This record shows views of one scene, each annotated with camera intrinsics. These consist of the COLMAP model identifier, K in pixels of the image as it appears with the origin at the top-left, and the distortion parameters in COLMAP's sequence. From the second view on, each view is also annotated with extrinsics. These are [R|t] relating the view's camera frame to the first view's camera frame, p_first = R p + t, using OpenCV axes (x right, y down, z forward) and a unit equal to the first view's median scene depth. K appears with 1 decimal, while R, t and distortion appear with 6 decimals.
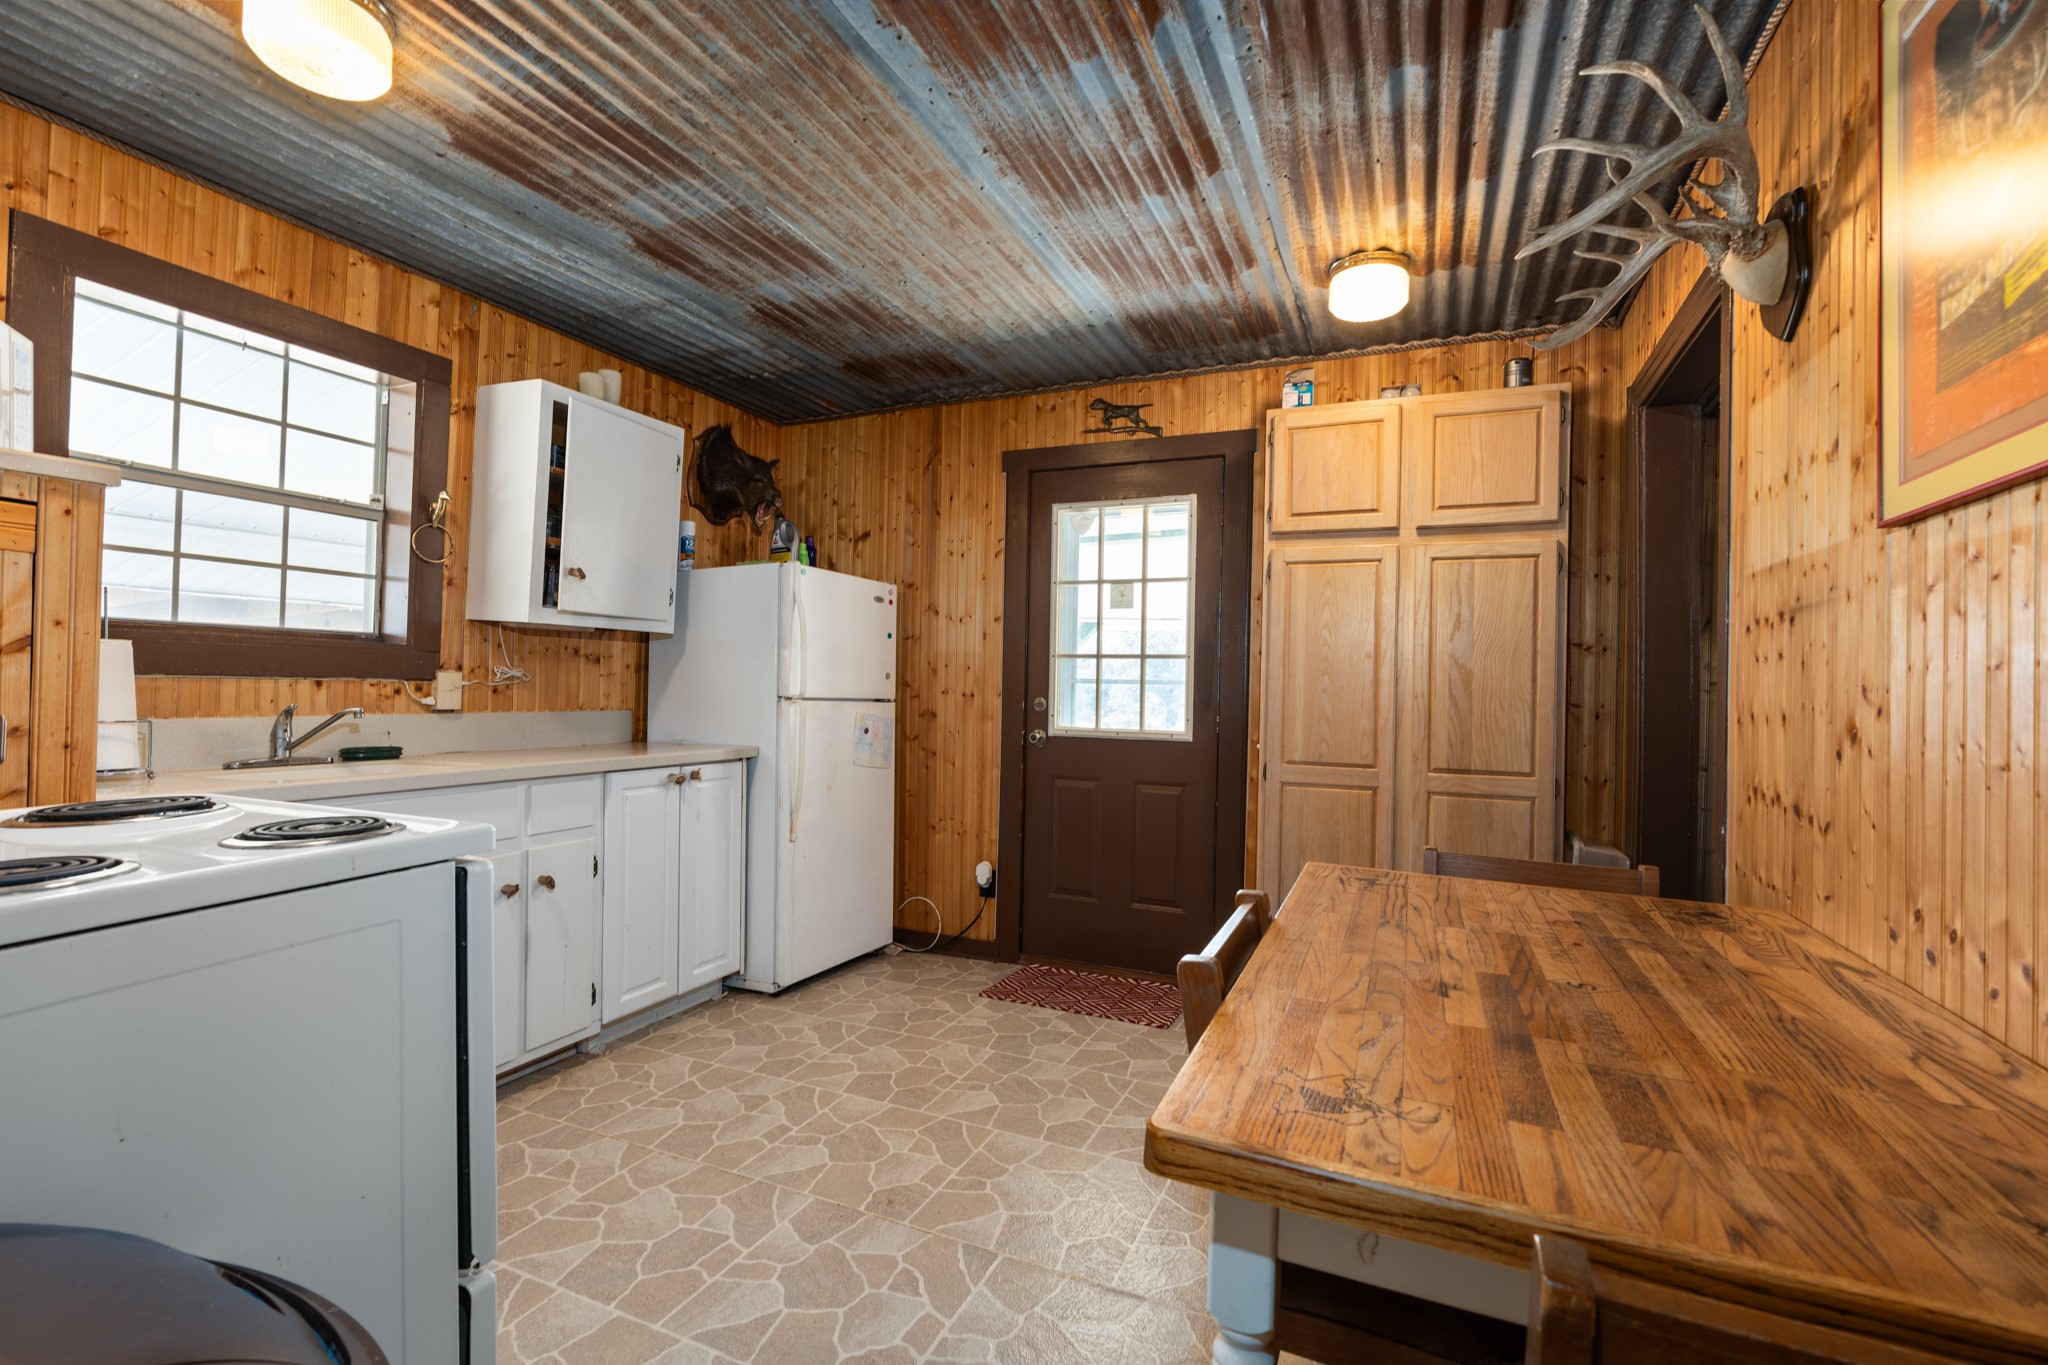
lens RADIAL K [[928.6, 0, 1015.4], [0, 928.6, 678.8], [0, 0, 1]] dist [-0.003889, -0.000191]
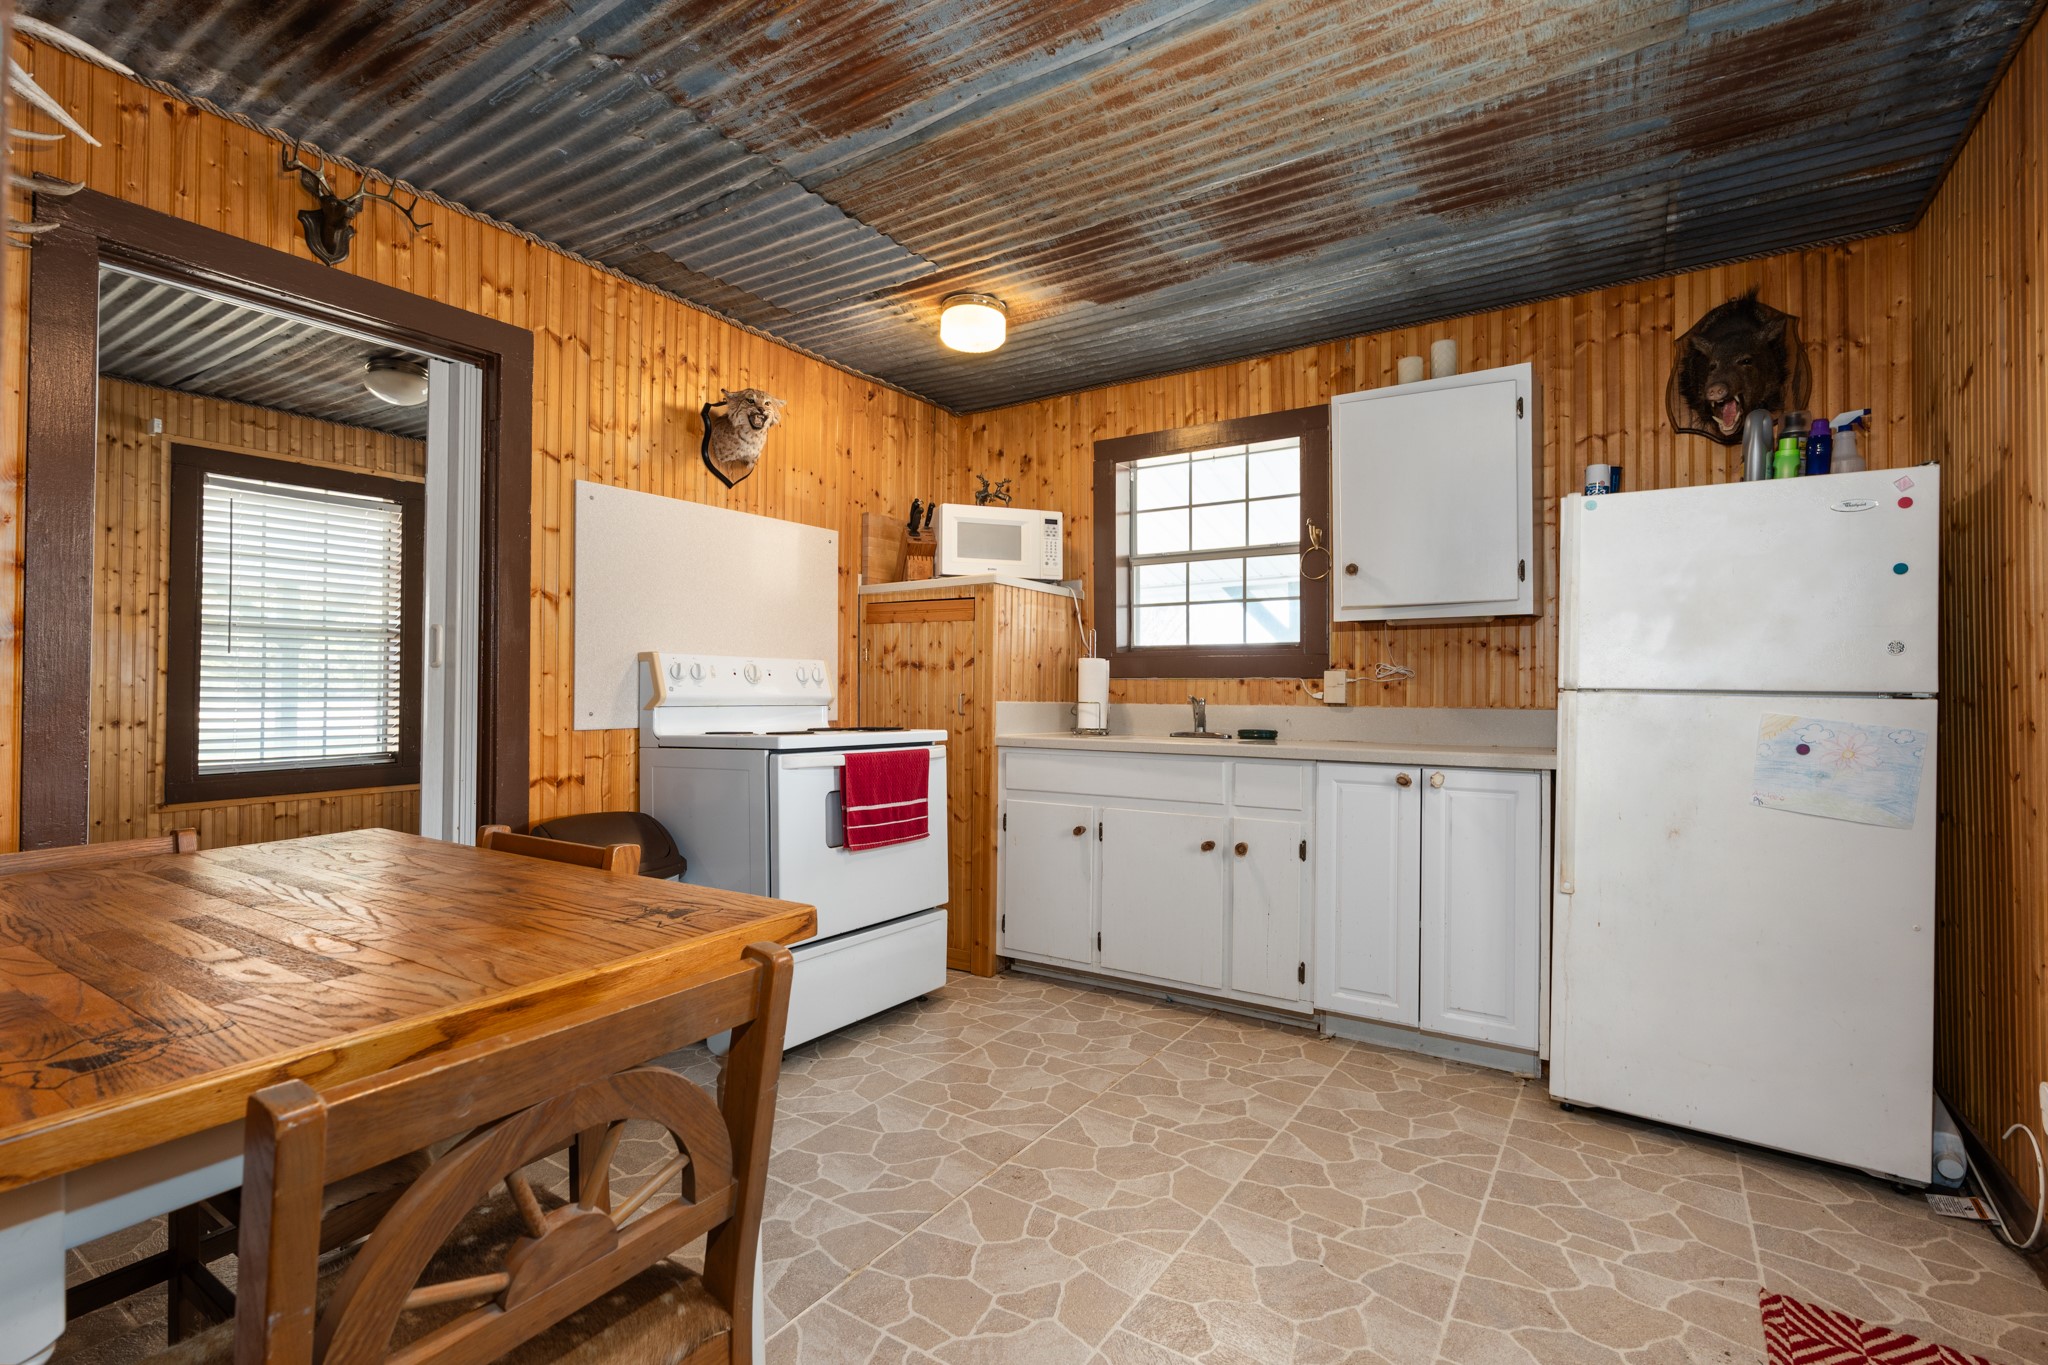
lens RADIAL K [[928.6, 0, 1015.4], [0, 928.6, 678.8], [0, 0, 1]] dist [-0.003889, -0.000191]
pose [[-0.174486, -0.033776, -0.984080, 0.640961], [-0.001152, 0.999418, -0.034098, 0.045801], [0.984659, -0.004816, -0.174424, 0.868679]]
